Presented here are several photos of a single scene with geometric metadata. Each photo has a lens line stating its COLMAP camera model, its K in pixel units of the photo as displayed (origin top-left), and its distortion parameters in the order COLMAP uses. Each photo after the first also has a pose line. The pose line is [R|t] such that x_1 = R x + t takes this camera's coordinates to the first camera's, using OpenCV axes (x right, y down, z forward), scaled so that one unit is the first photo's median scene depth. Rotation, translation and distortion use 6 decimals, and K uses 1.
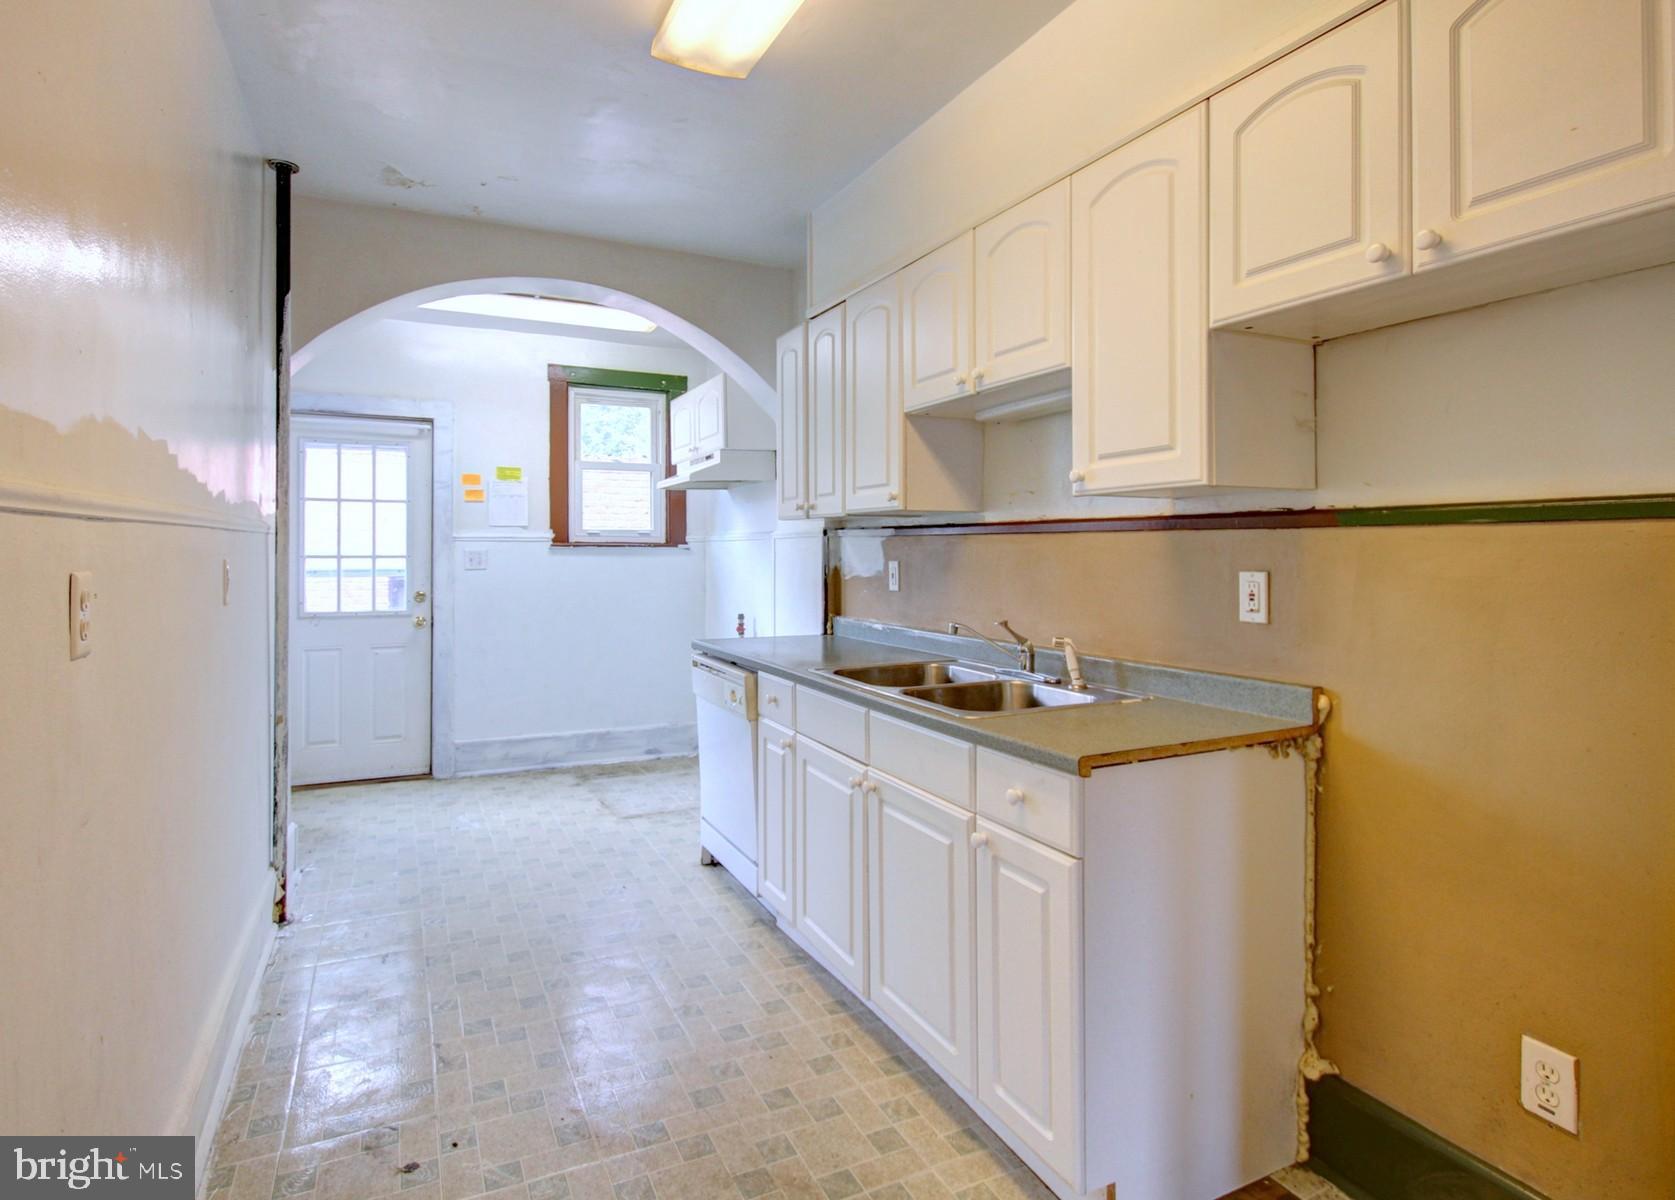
lens RADIAL K [[874.3, 0, 801.0], [0, 874.3, 544.7], [0, 0, 1]] dist [-0.002208, 0.000159]
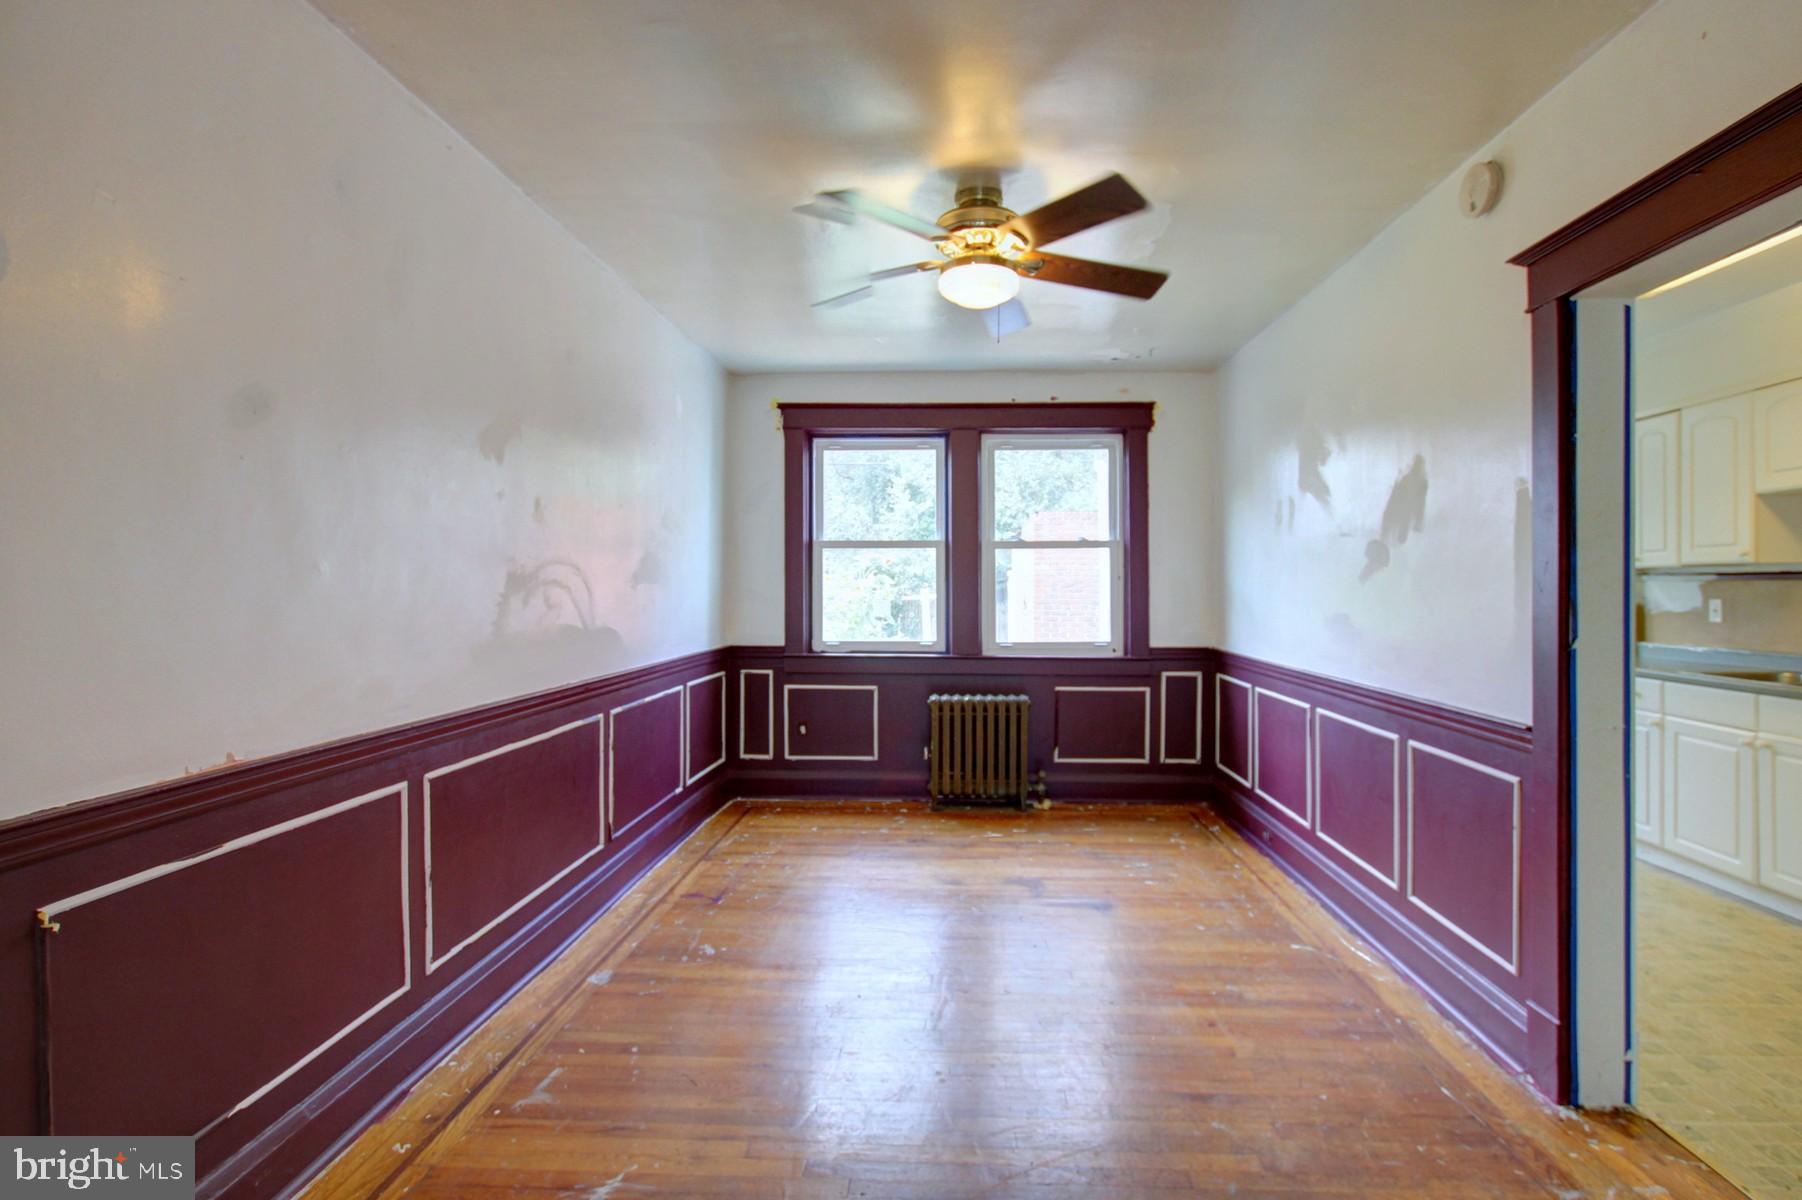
lens RADIAL K [[851.1, 0, 937.8], [0, 851.1, 589.6], [0, 0, 1]] dist [-0.000039, 0.000132]
pose [[0.891875, 0.001525, -0.452279, -0.318868], [0.002329, 0.999966, 0.007964, -0.008699], [0.452275, -0.008157, 0.891841, -0.596860]]
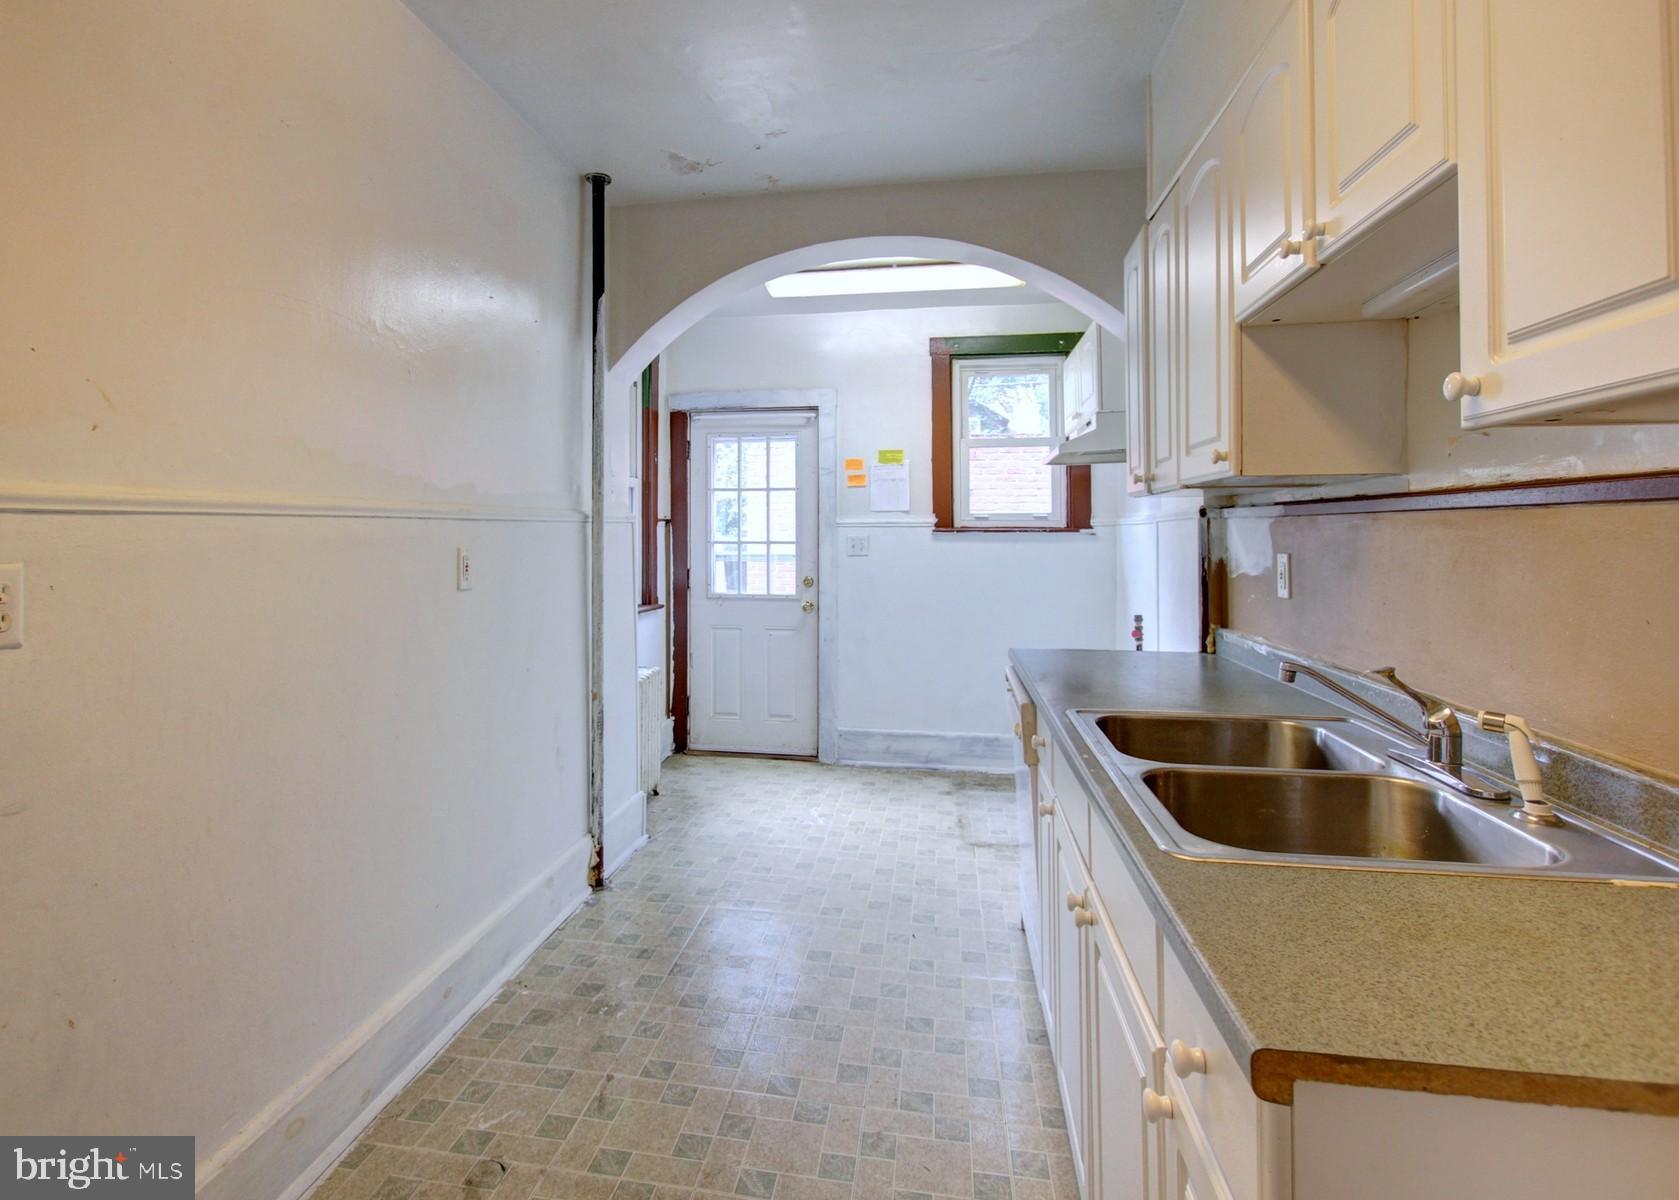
lens RADIAL K [[851.2, 0, 785.8], [0, 851.2, 524.5], [0, 0, 1]] dist [-0.000559, 0.001015]
pose [[0.816890, -0.008452, -0.576731, 0.152093], [0.005655, 0.999962, -0.006645, -0.001148], [0.576765, 0.002166, 0.816907, 0.222070]]
